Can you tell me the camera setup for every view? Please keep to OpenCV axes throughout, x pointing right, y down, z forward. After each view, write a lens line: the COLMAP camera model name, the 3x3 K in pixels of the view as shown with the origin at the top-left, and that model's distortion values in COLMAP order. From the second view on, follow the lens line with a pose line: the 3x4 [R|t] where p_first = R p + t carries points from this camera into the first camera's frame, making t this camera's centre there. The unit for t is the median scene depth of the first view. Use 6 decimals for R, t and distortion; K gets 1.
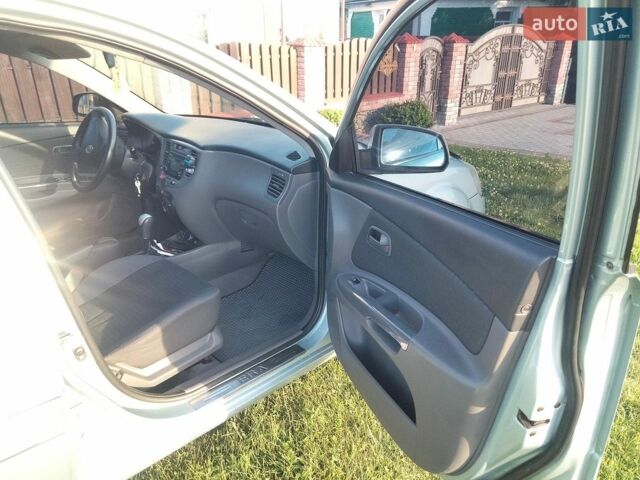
lens RADIAL K [[462.9, 0, 320.0], [0, 462.9, 240.0], [0, 0, 1]] dist [0.007540, 0.002287]
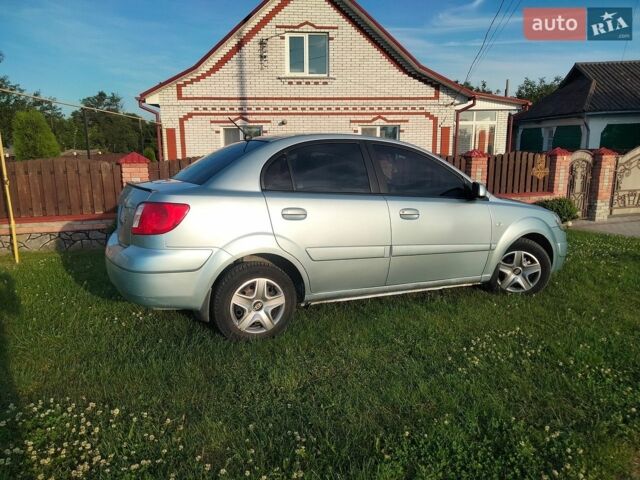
lens RADIAL K [[462.9, 0, 320.0], [0, 462.9, 240.0], [0, 0, 1]] dist [0.007540, 0.002287]
pose [[0.941713, 0.063465, -0.330377, 0.008269], [-0.134668, 0.971045, -0.197323, 0.128829], [0.308287, 0.230313, 0.922992, -0.294354]]
